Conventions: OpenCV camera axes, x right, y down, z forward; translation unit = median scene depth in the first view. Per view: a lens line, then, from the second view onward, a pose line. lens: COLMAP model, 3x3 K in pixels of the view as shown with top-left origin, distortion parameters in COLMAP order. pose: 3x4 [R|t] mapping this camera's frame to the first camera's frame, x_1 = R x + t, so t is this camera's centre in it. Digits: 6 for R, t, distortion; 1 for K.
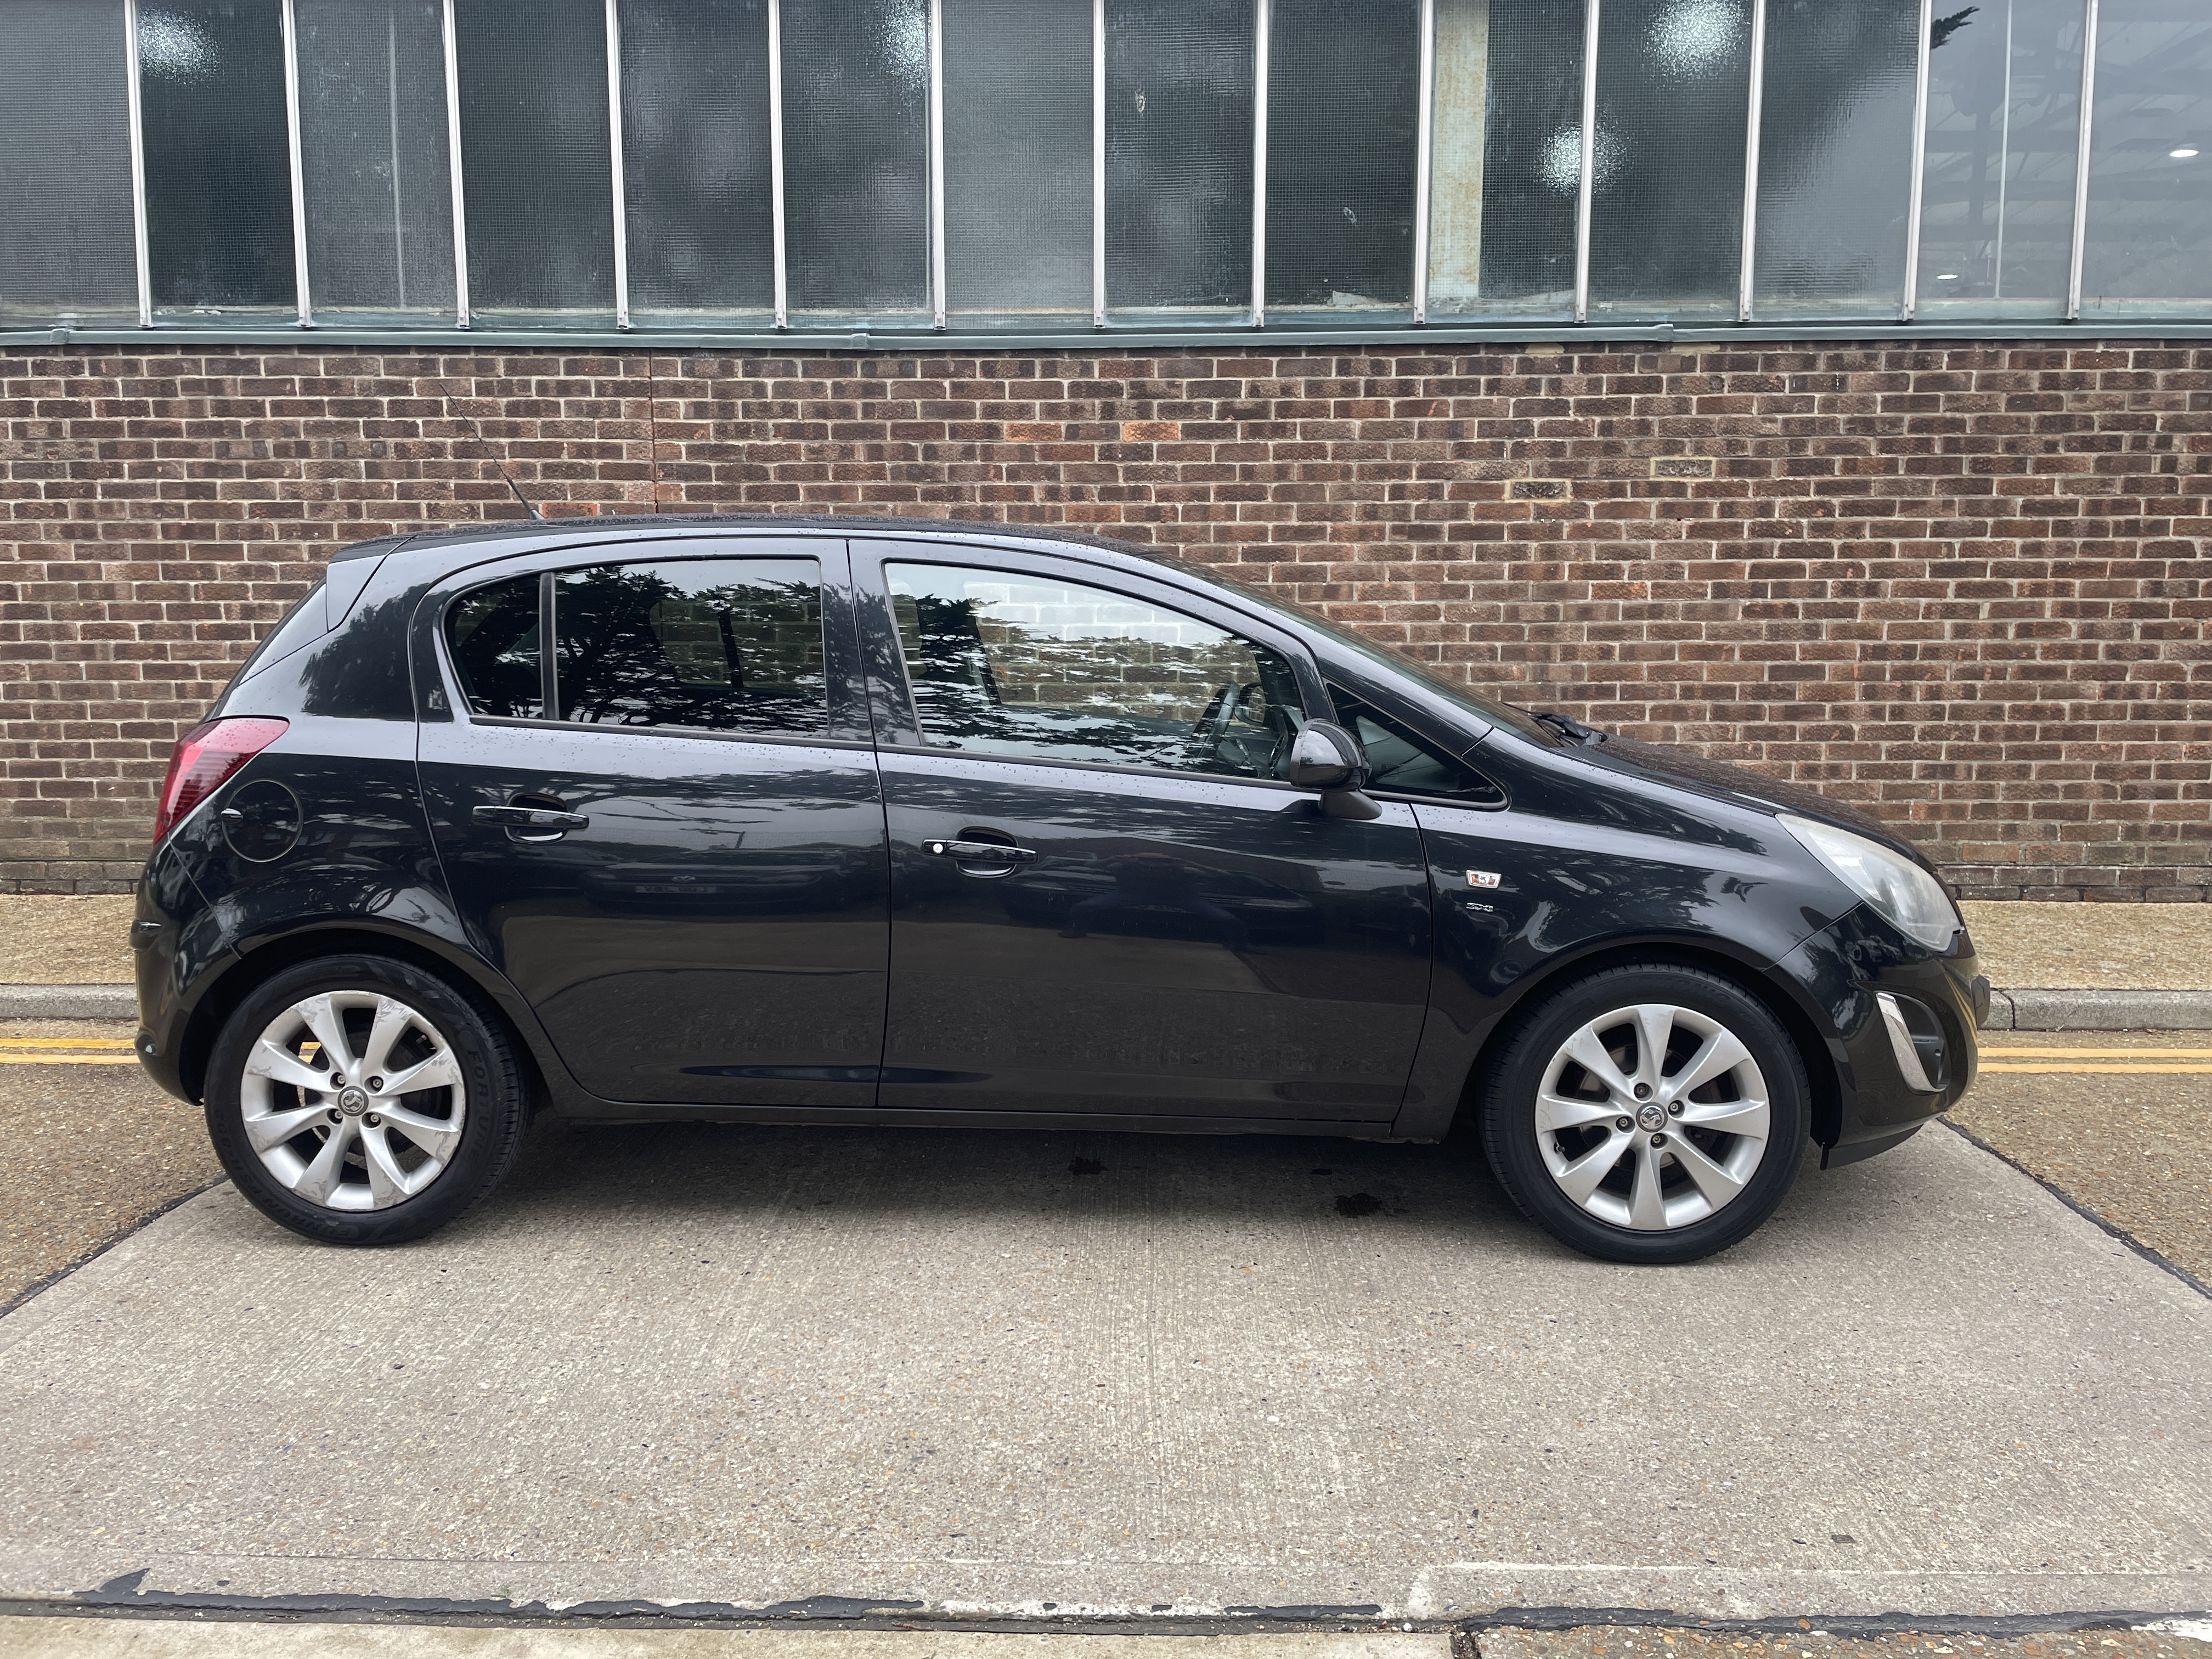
lens RADIAL K [[1658.7, 0, 1106.9], [0, 1658.7, 792.7], [0, 0, 1]] dist [0.095202, -0.118757]
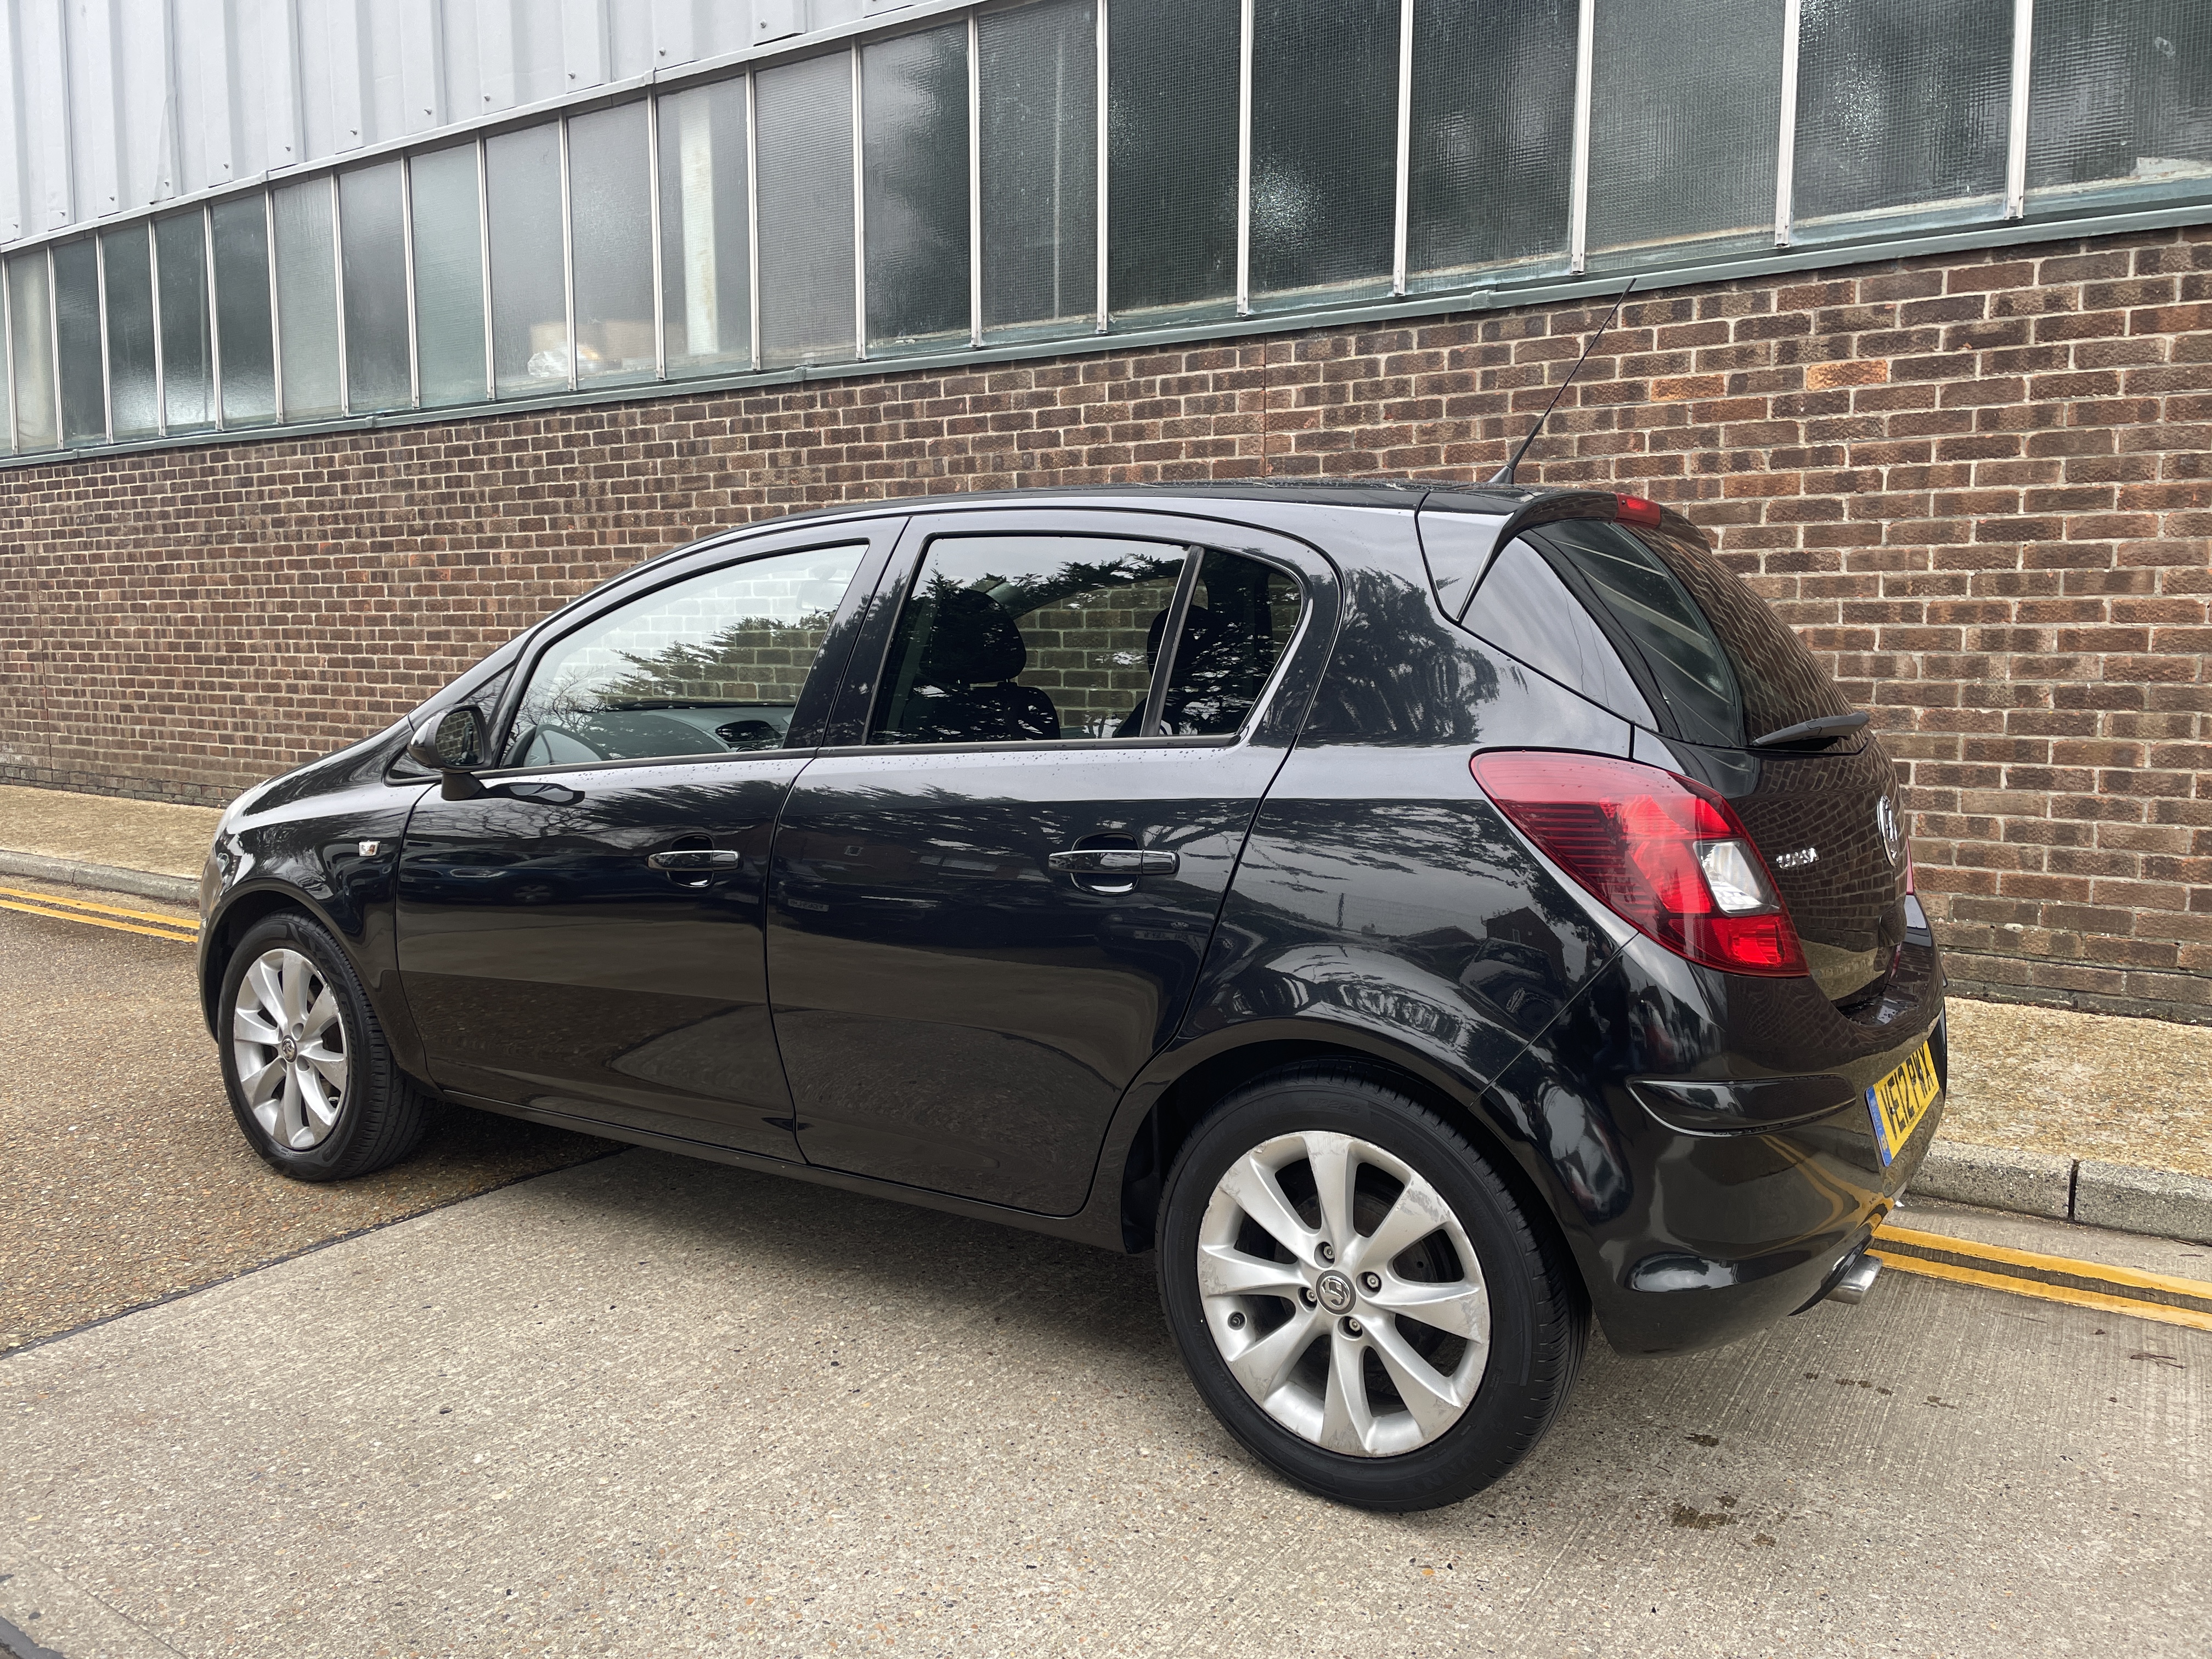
lens RADIAL K [[1658.7, 0, 1102.1], [0, 1658.7, 785.6], [0, 0, 1]] dist [0.095202, -0.118757]
pose [[0.844785, 0.051413, -0.532630, 0.159266], [-0.059084, 0.998249, 0.002647, -0.011781], [0.531834, 0.029234, 0.846344, 0.174776]]
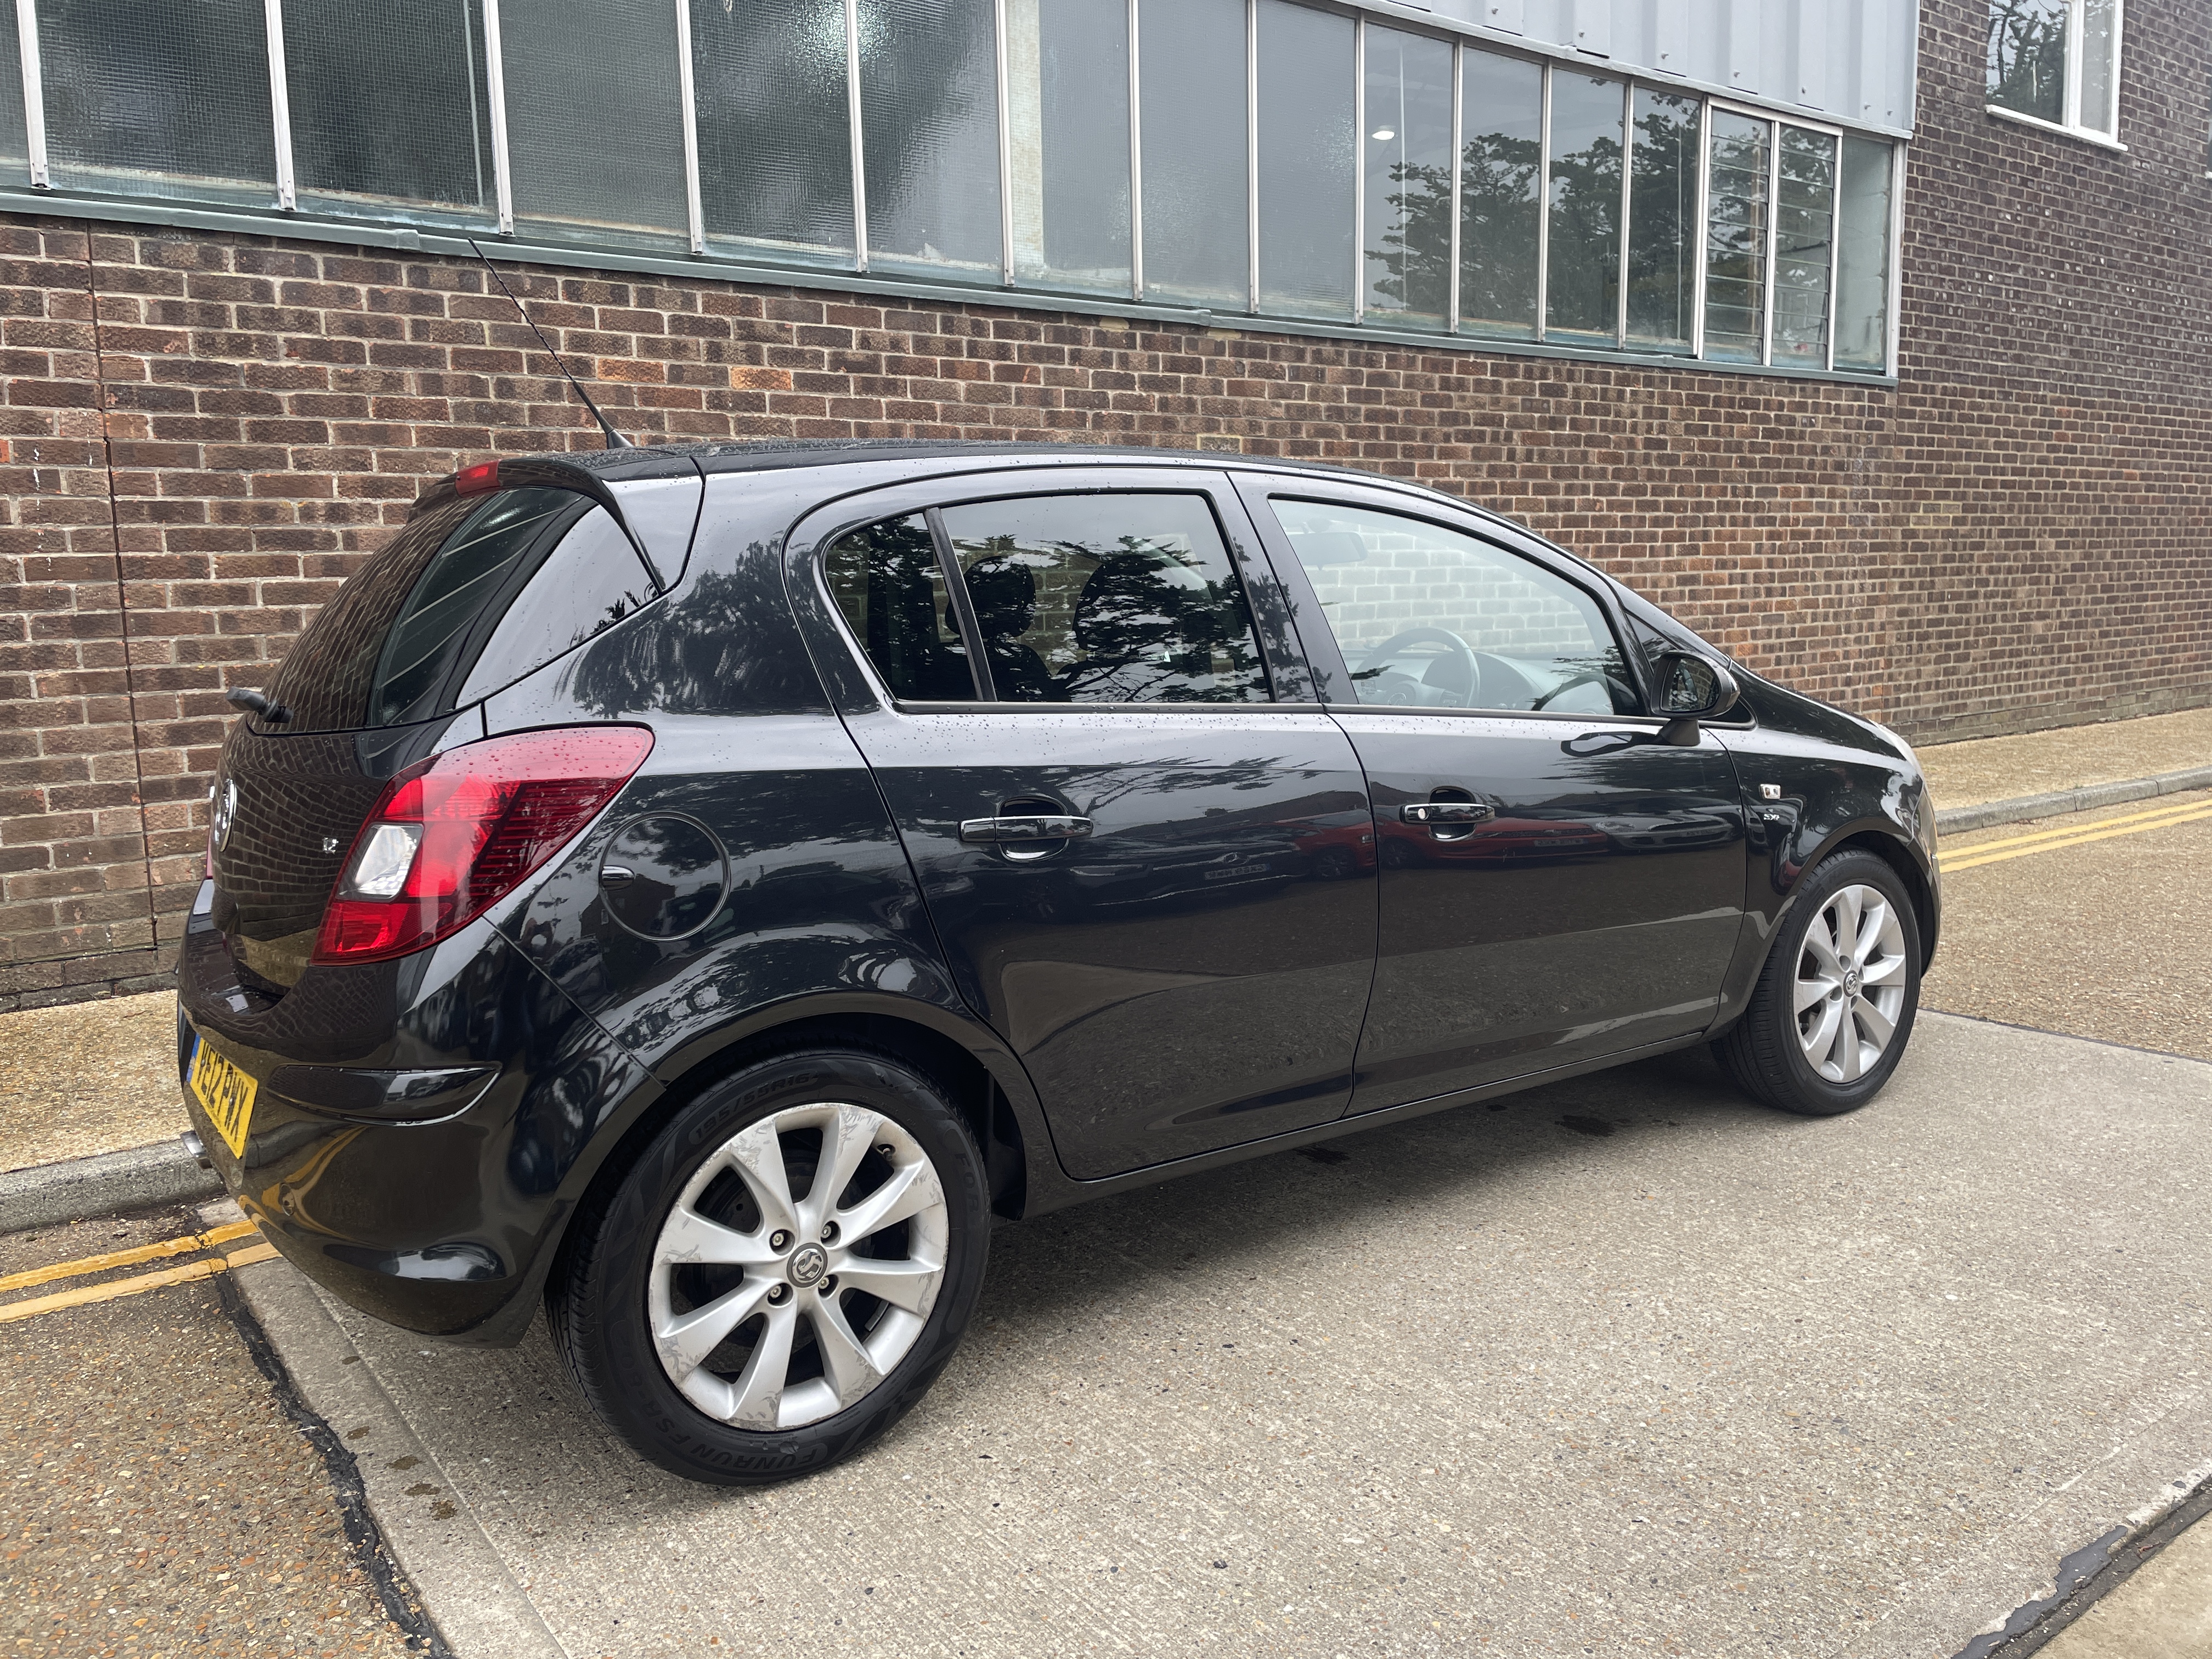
lens RADIAL K [[1658.7, 0, 1110.7], [0, 1658.7, 788.9], [0, 0, 1]] dist [0.095202, -0.118757]
pose [[0.792196, -0.091784, 0.603326, -0.384021], [0.091442, 0.995317, 0.031350, -0.011661], [-0.603377, 0.030334, 0.796879, 0.188934]]
